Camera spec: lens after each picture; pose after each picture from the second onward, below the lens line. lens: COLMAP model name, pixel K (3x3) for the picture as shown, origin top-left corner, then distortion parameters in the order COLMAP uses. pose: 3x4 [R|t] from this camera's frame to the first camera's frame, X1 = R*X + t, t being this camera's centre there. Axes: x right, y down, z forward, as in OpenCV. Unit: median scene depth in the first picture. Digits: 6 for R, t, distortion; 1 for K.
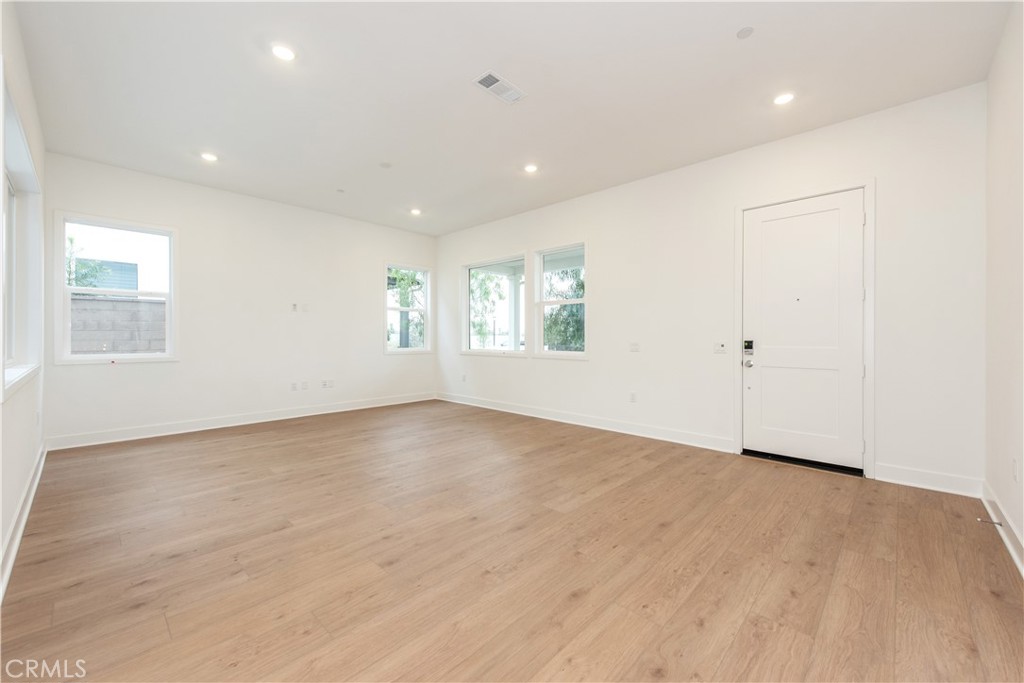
lens RADIAL K [[406.9, 0, 511.2], [0, 406.9, 338.9], [0, 0, 1]] dist [0.007602, -0.002774]
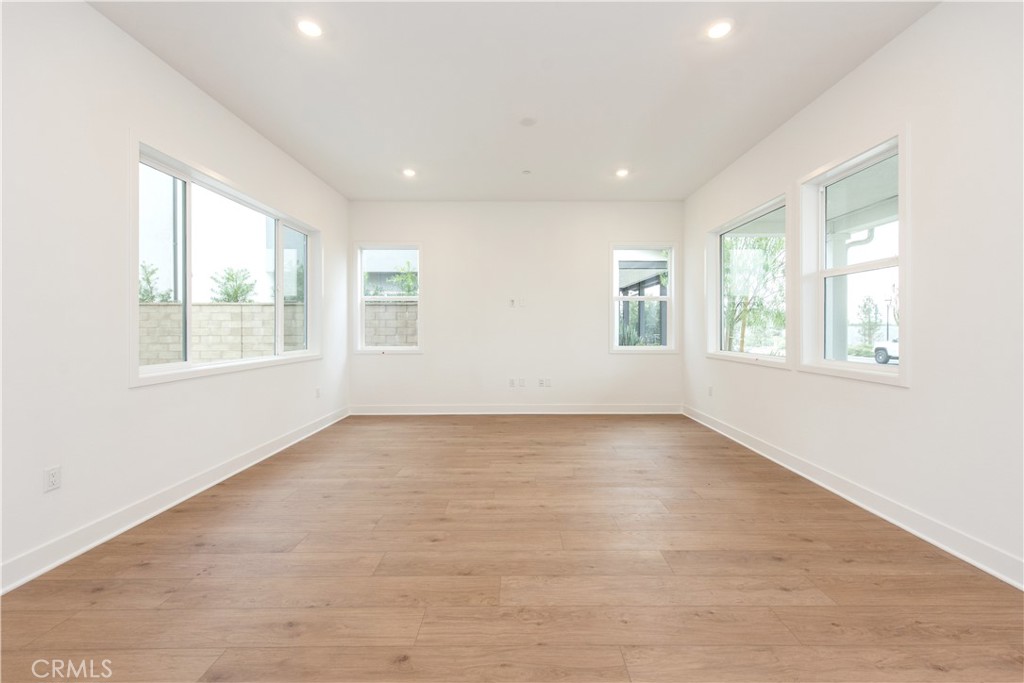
lens RADIAL K [[406.9, 0, 519.6], [0, 406.9, 333.7], [0, 0, 1]] dist [0.007602, -0.002774]
pose [[0.692052, 0.006410, -0.721819, 0.313890], [0.000073, 0.999960, 0.008949, -0.019056], [0.721848, -0.006246, 0.692024, 0.515284]]
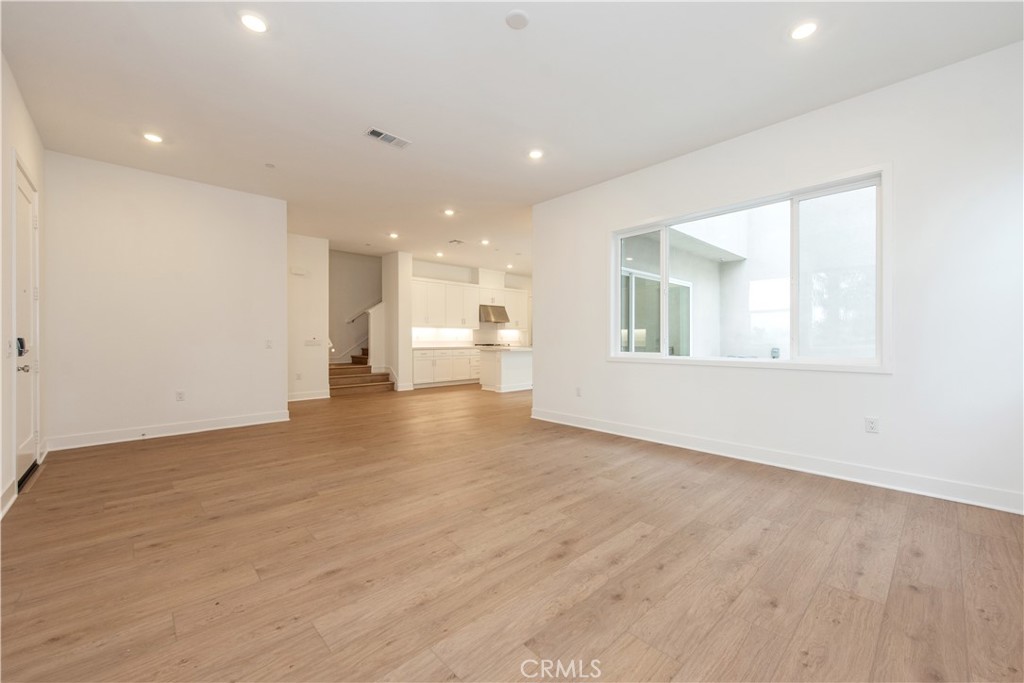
lens RADIAL K [[406.9, 0, 514.7], [0, 406.9, 340.2], [0, 0, 1]] dist [0.007602, -0.002774]
pose [[-0.998752, -0.001382, 0.049918, -0.403086], [-0.000983, 0.999967, 0.008026, 0.000867], [-0.049927, 0.007967, -0.998721, 1.869314]]
